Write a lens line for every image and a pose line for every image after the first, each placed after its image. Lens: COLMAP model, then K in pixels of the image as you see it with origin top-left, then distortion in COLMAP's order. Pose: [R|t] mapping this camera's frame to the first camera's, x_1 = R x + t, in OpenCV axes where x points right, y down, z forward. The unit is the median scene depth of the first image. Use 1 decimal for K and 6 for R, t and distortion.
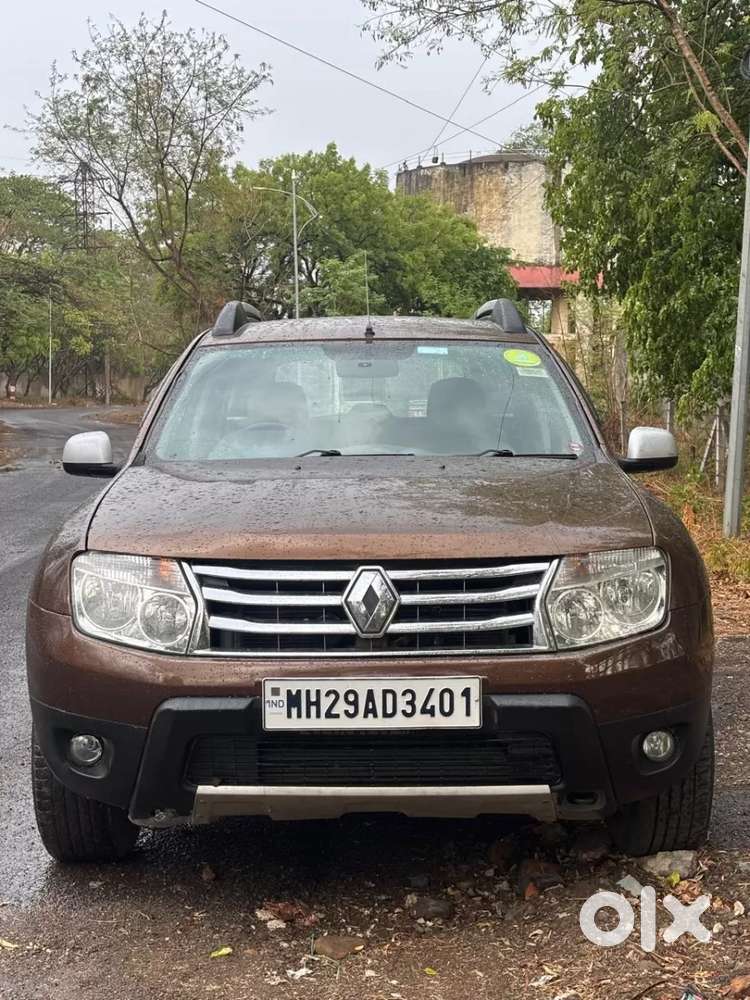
lens RADIAL K [[1512.0, 0, 369.2], [0, 1512.0, 501.0], [0, 0, 1]] dist [0.085068, 0.000000]
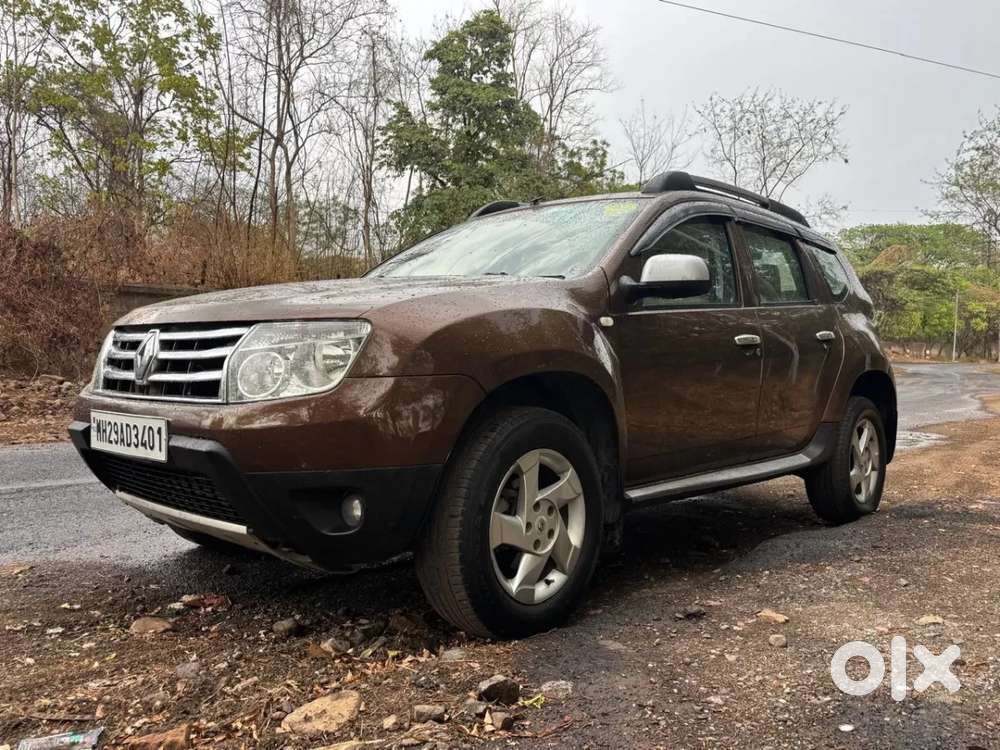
lens RADIAL K [[828.8, 0, 502.3], [0, 828.8, 372.0], [0, 0, 1]] dist [0.022925, -0.005382]
pose [[0.733118, 0.023919, -0.679681, 0.654731], [-0.061907, 0.997579, -0.031668, 0.077933], [0.677278, 0.065293, 0.732824, 0.649715]]
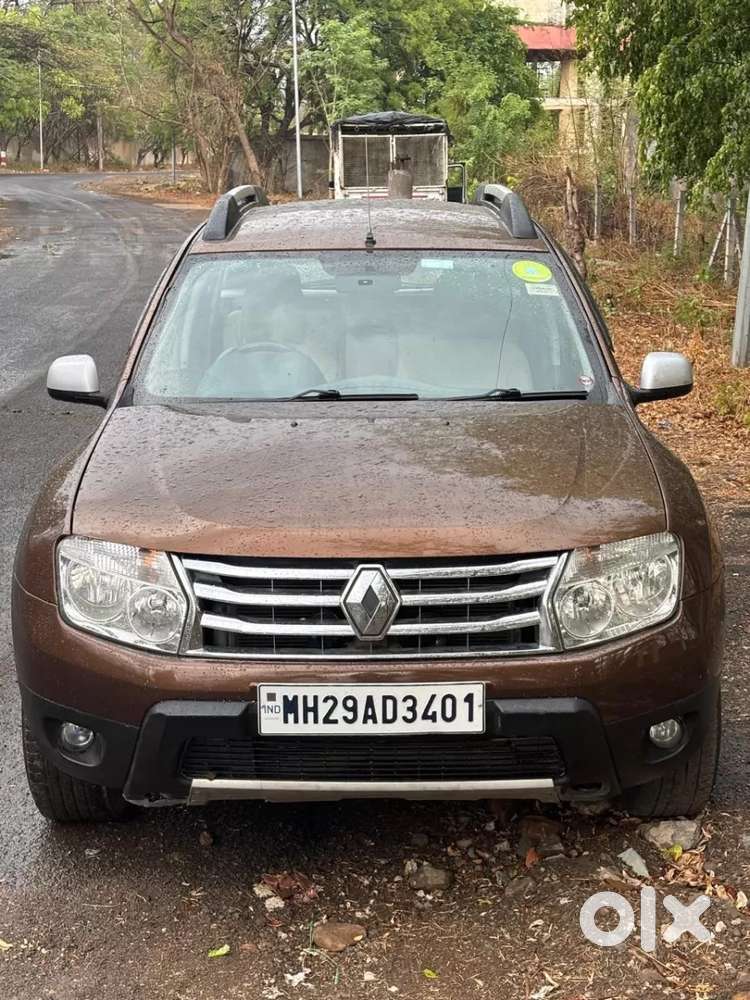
lens RADIAL K [[1512.0, 0, 382.8], [0, 1512.0, 497.6], [0, 0, 1]] dist [0.085068, 0.000000]
pose [[0.999966, 0.001605, 0.008037, 0.000982], [-0.002823, 0.988085, 0.153882, -0.137498], [-0.007694, -0.153899, 0.988057, 0.062045]]
